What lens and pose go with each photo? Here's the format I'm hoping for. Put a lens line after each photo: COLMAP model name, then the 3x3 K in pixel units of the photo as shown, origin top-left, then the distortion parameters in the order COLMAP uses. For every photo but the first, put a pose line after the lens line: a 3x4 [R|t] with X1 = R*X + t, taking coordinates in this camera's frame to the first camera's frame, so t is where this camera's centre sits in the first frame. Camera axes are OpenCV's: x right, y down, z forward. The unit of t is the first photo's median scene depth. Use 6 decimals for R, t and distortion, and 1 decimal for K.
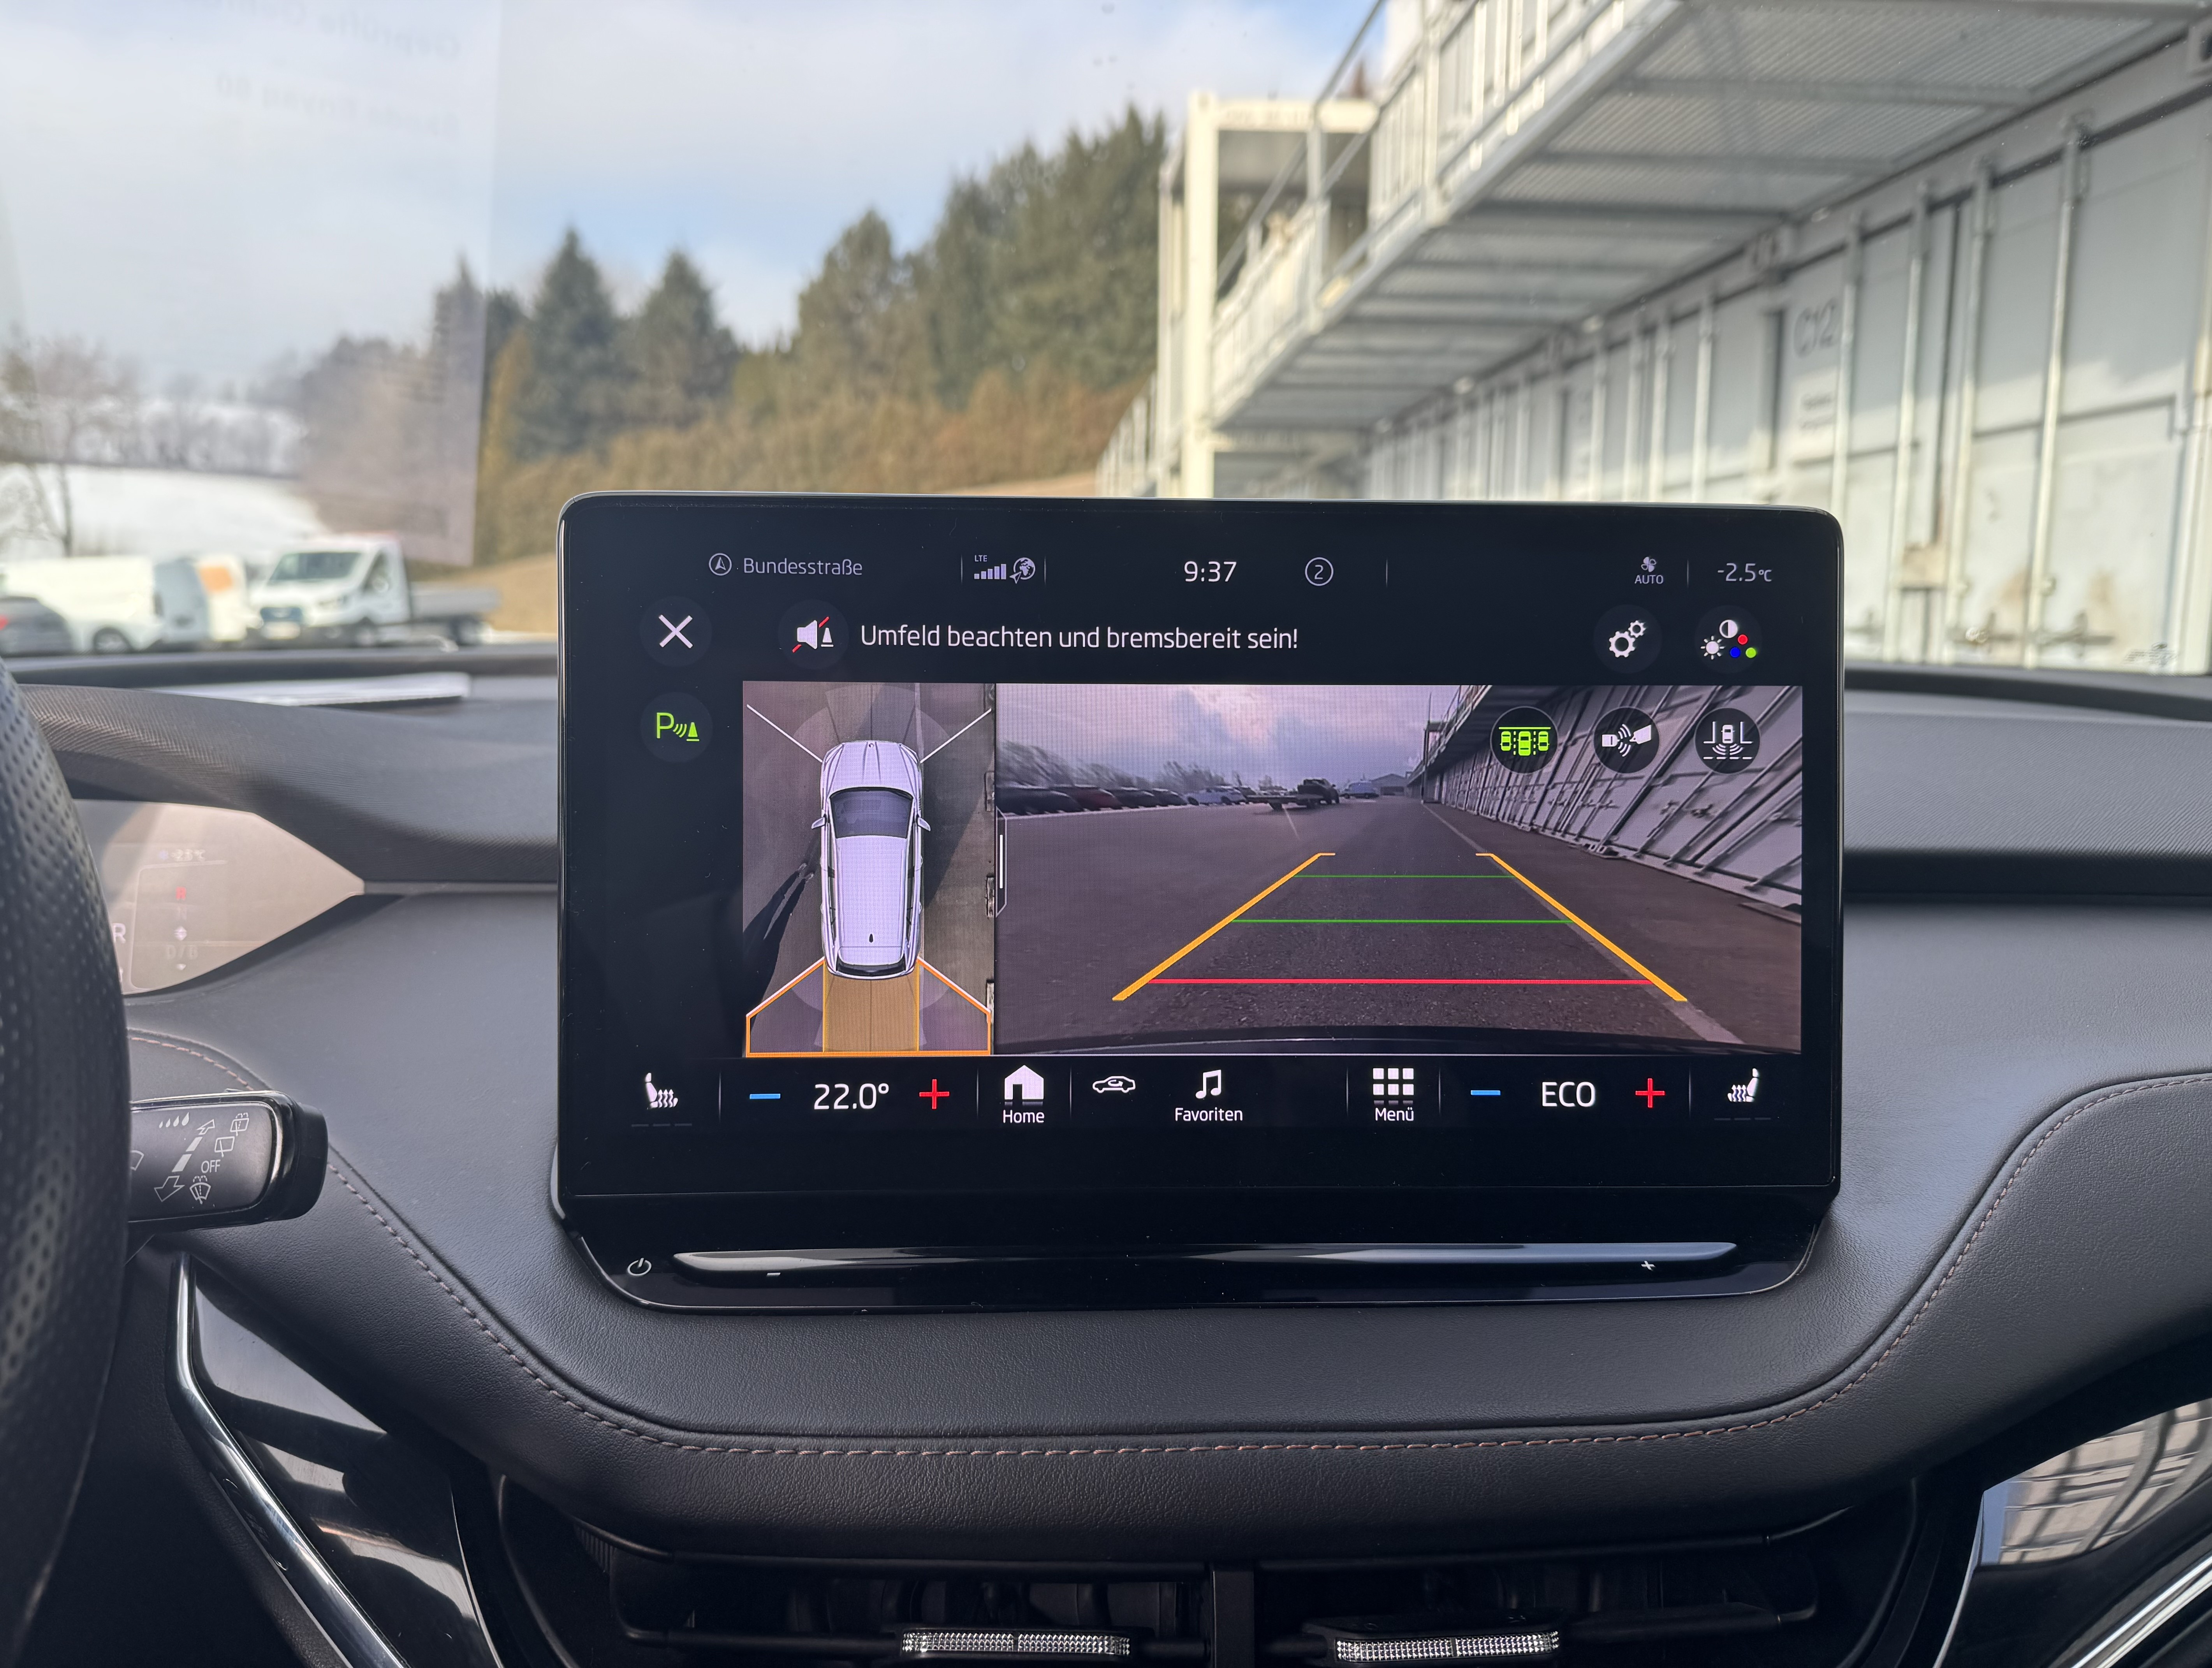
lens RADIAL K [[1632.7, 0, 1085.2], [0, 1632.7, 839.2], [0, 0, 1]] dist [-0.002759, -0.007015]
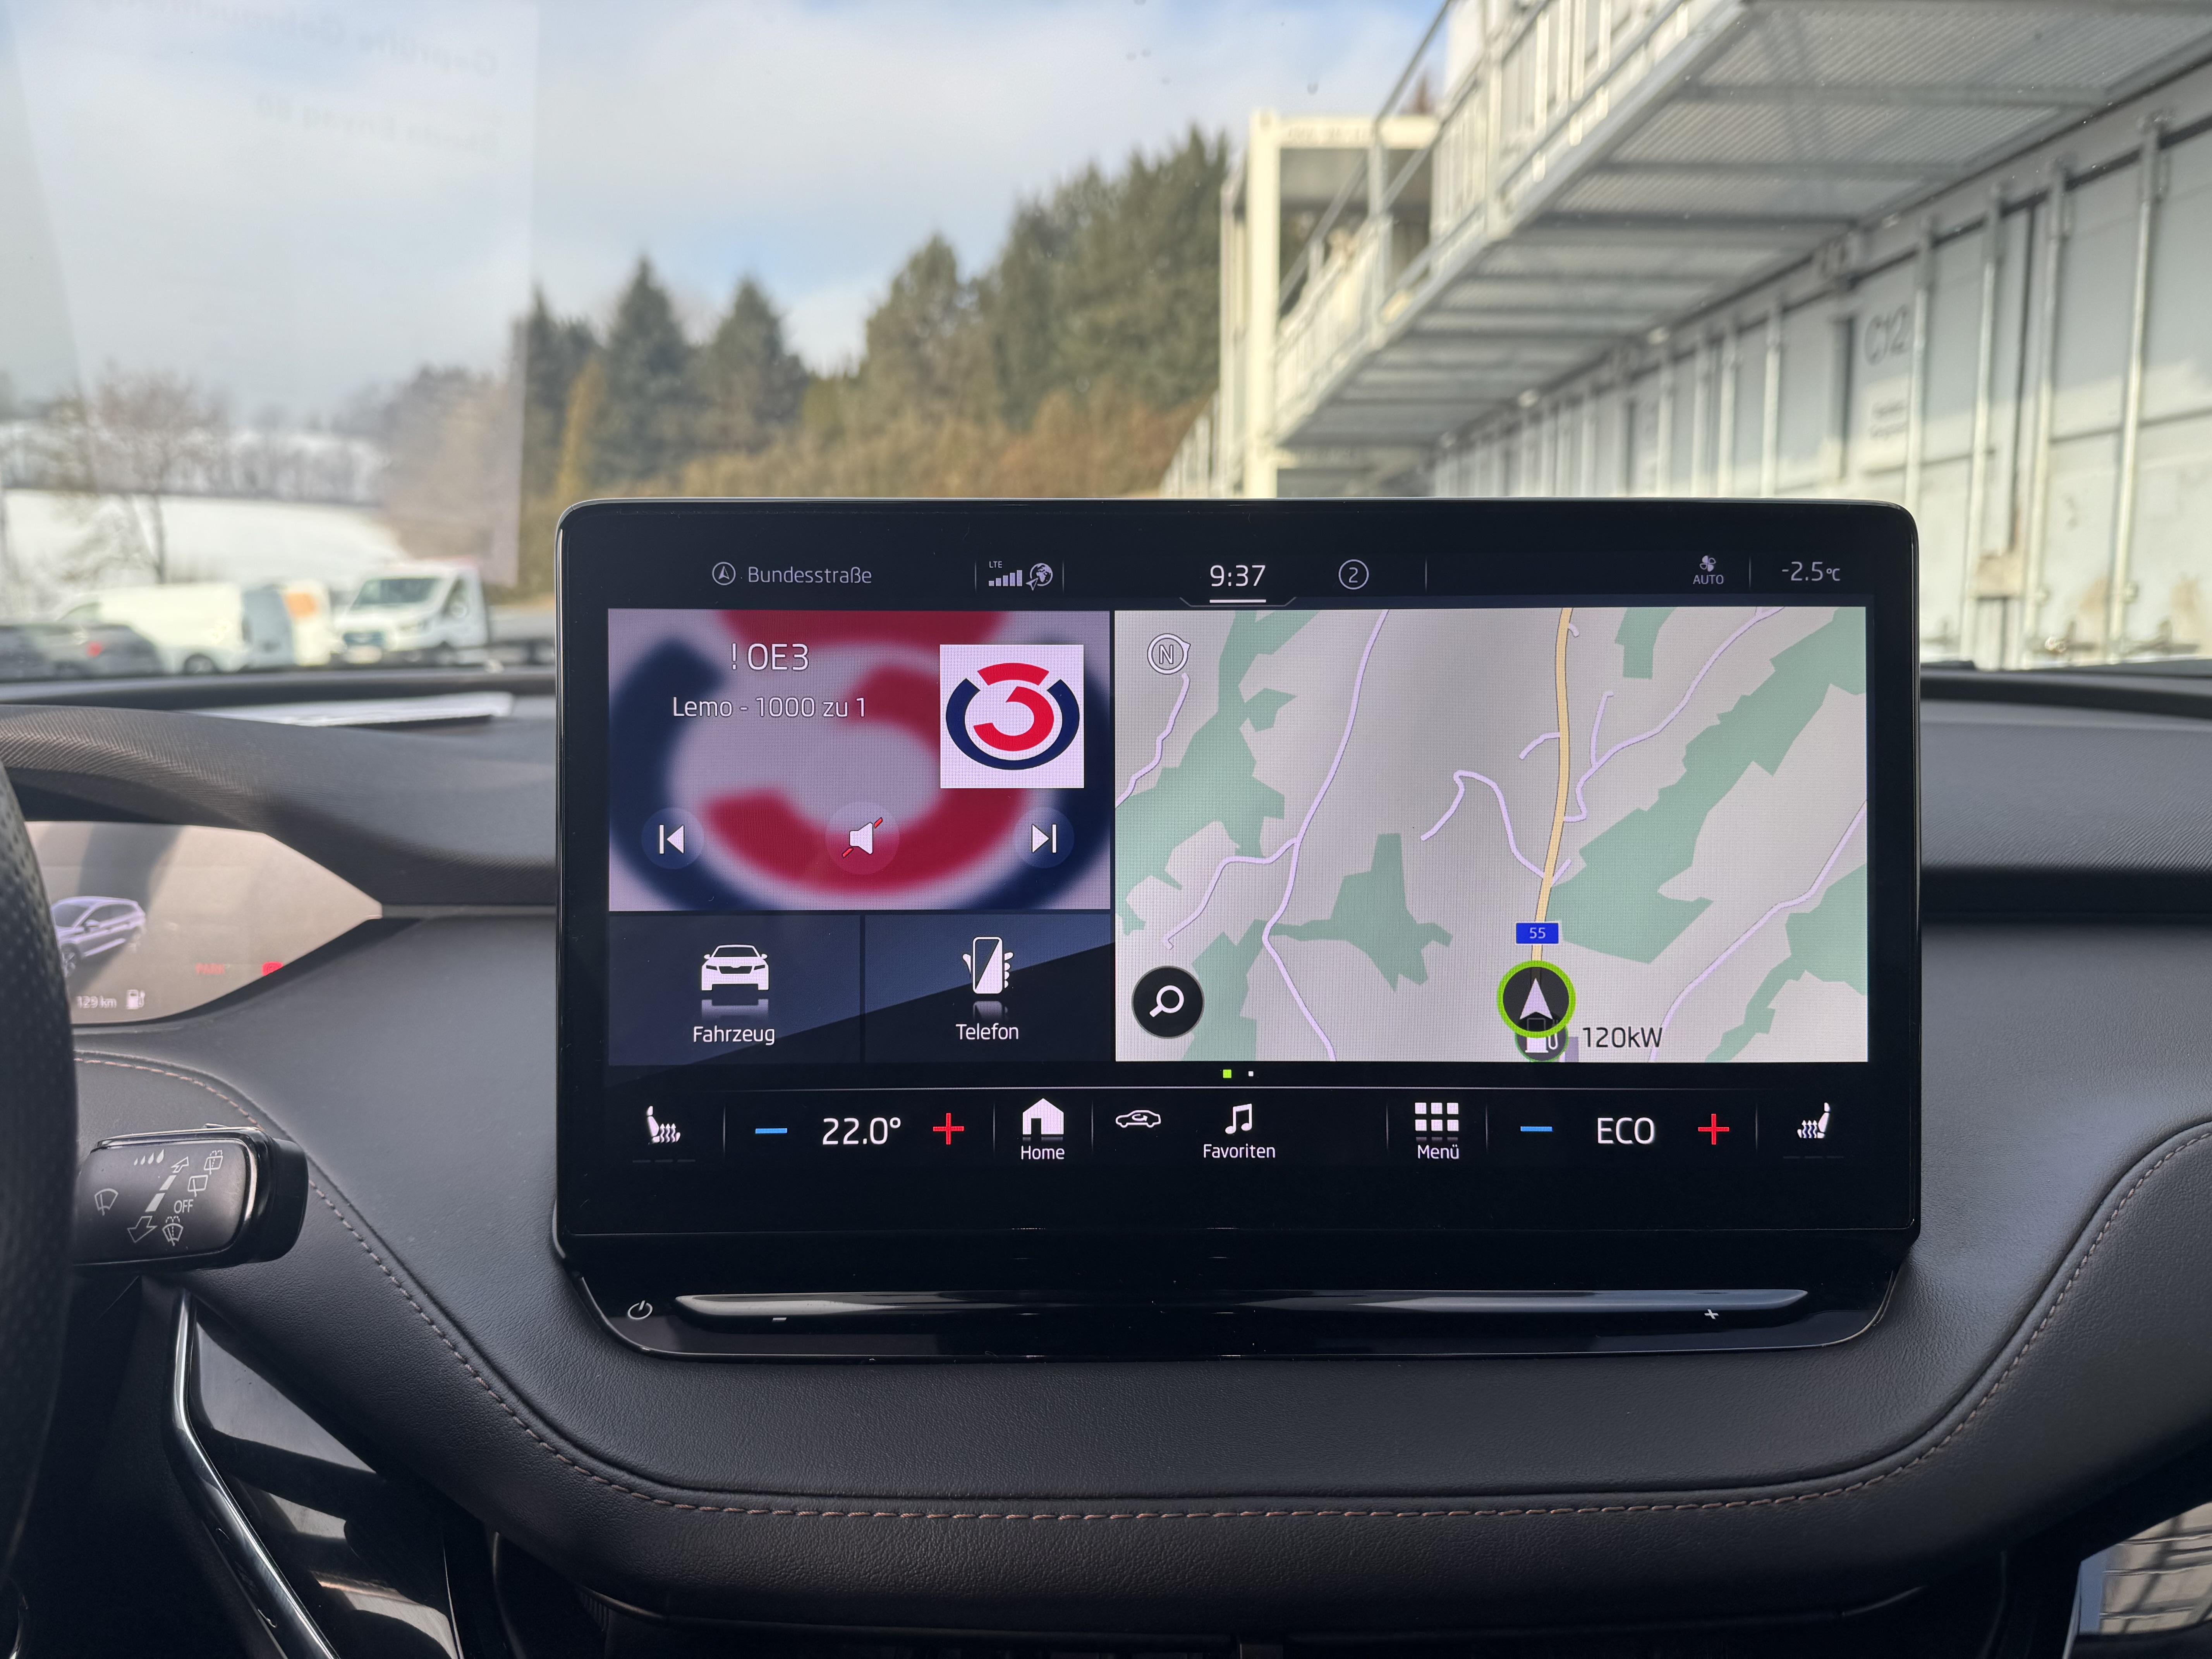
lens RADIAL K [[1624.2, 0, 1090.7], [0, 1624.2, 842.6], [0, 0, 1]] dist [-0.005983, -0.004695]
pose [[0.999282, -0.004222, -0.037645, 0.002722], [0.003911, 0.999958, -0.008323, -0.000213], [0.037679, 0.008170, 0.999257, 0.006075]]
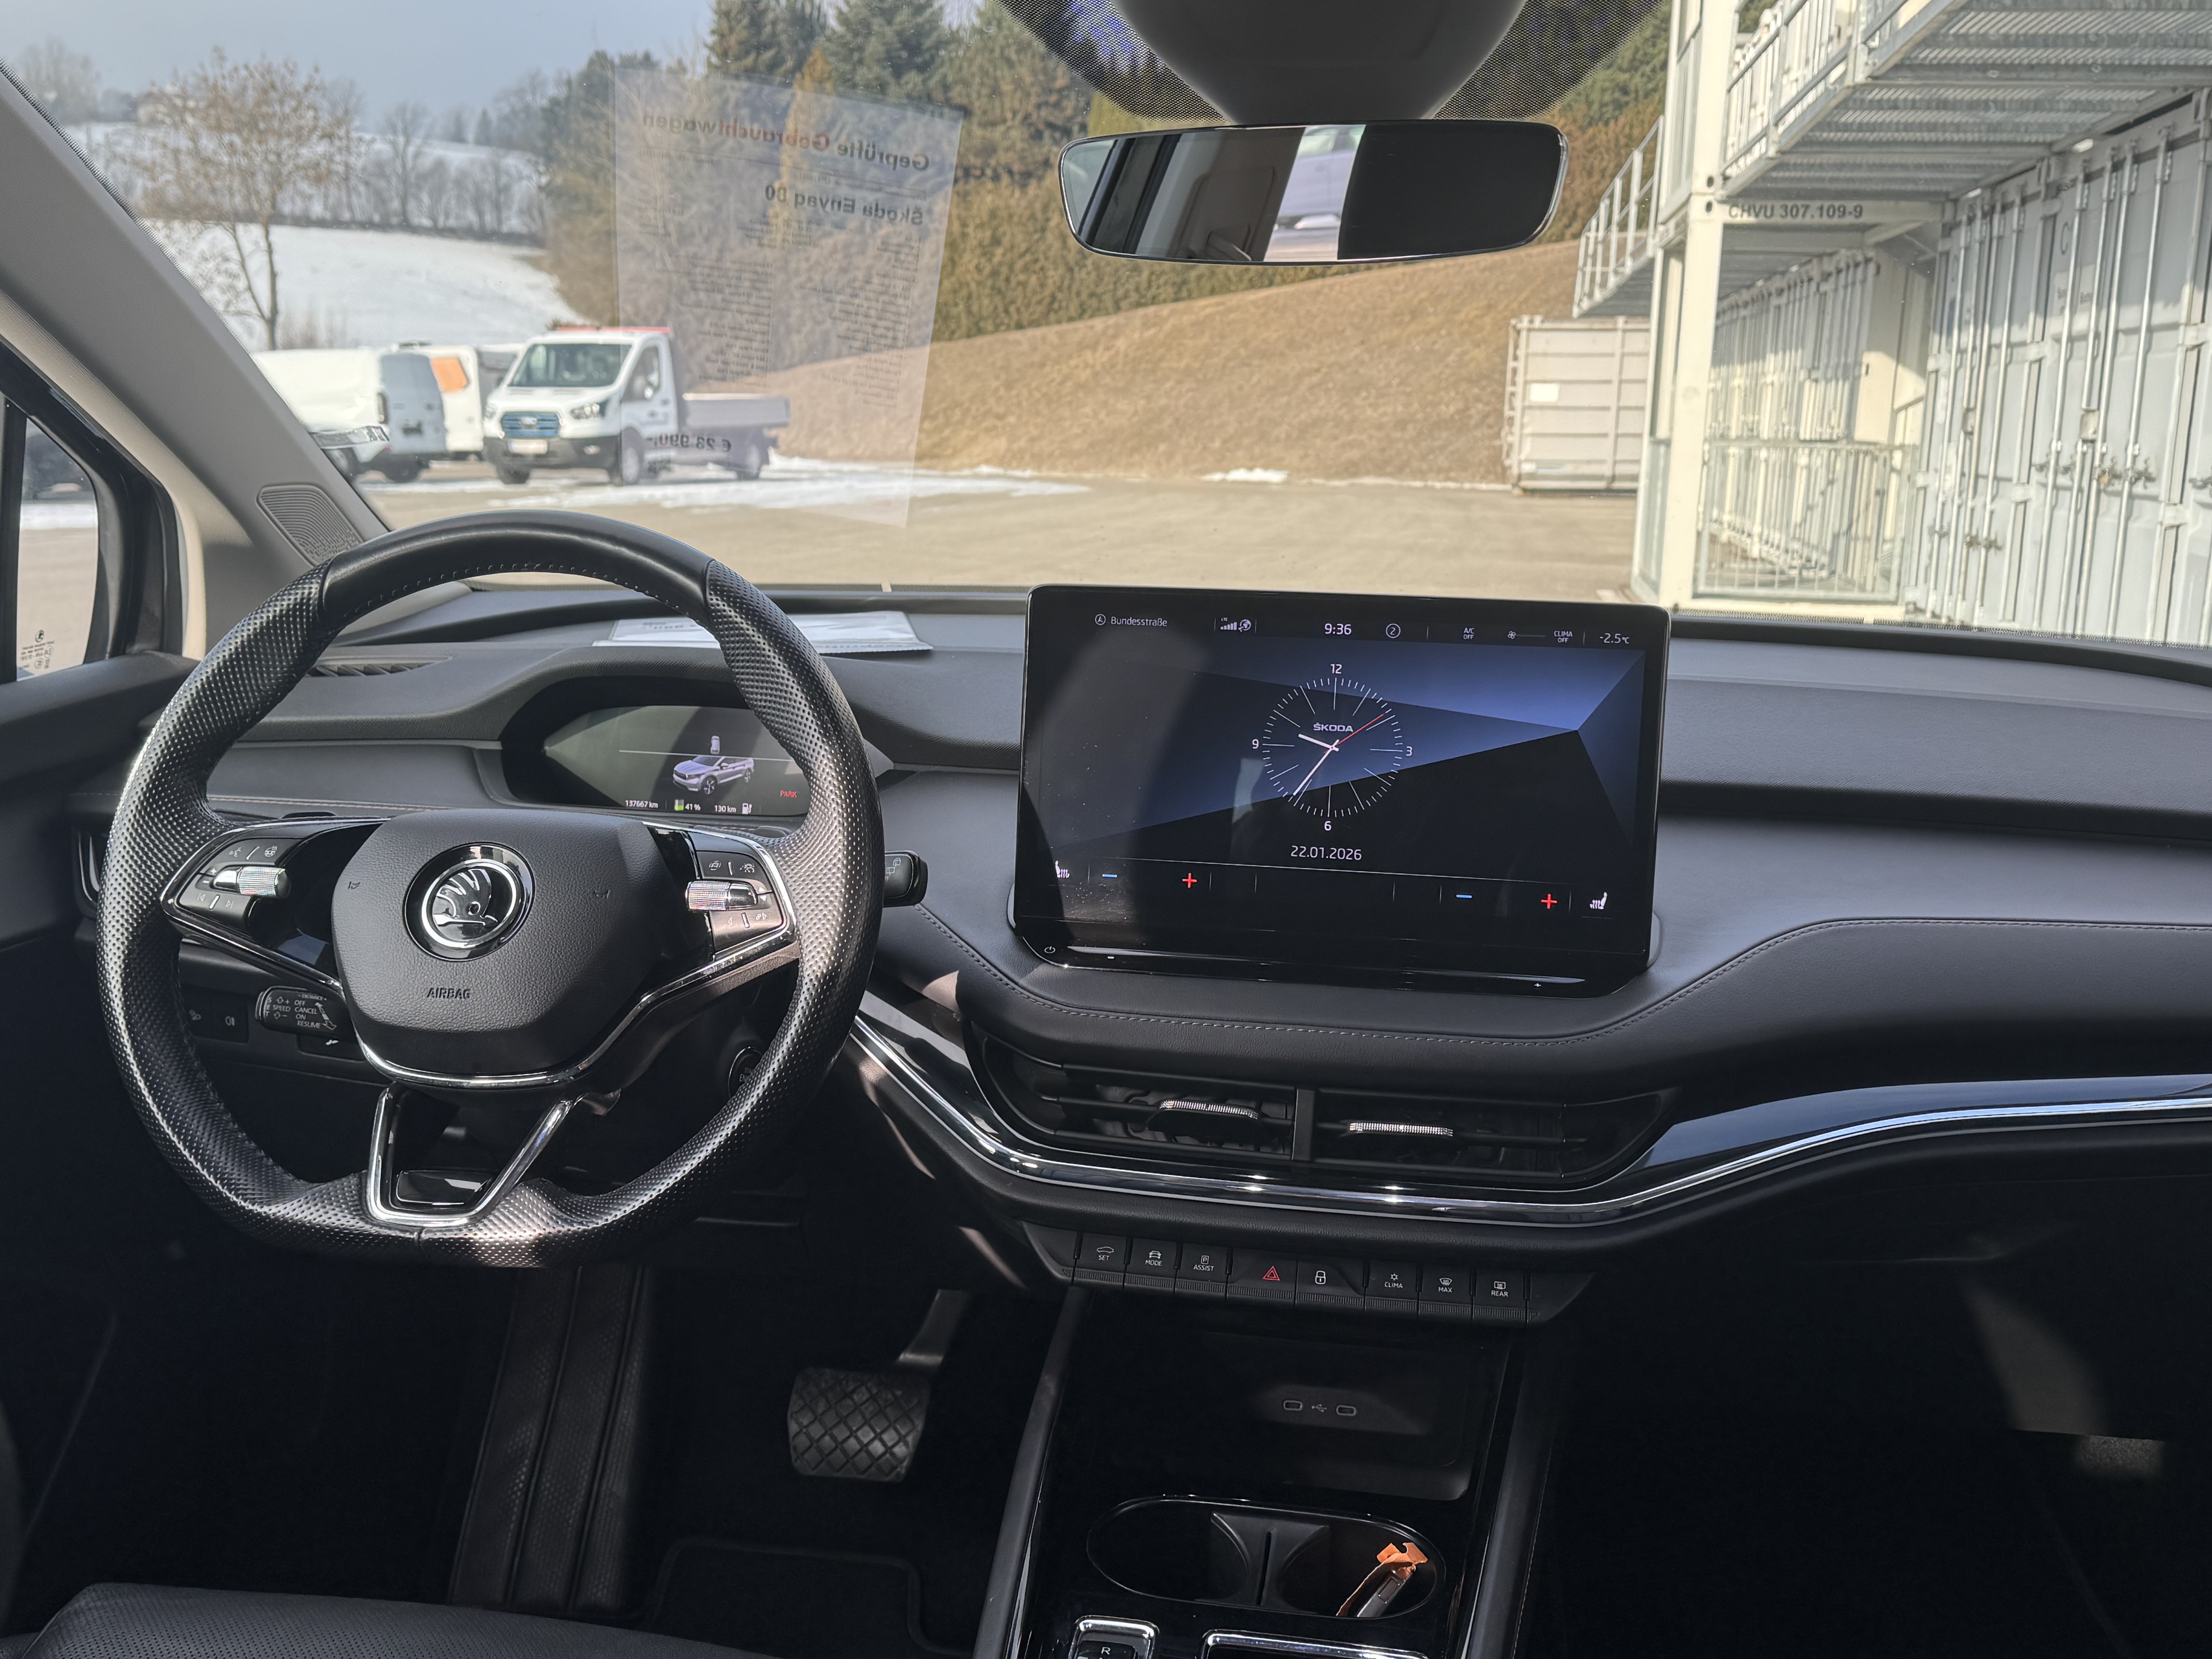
lens RADIAL K [[2233.4, 0, 1077.0], [0, 2233.4, 840.3], [0, 0, 1]] dist [0.157990, -0.305448]
pose [[0.978060, 0.054426, -0.201089, 0.035162], [-0.045326, 0.997741, 0.049587, -0.002761], [0.203333, -0.039384, 0.978317, -0.188841]]
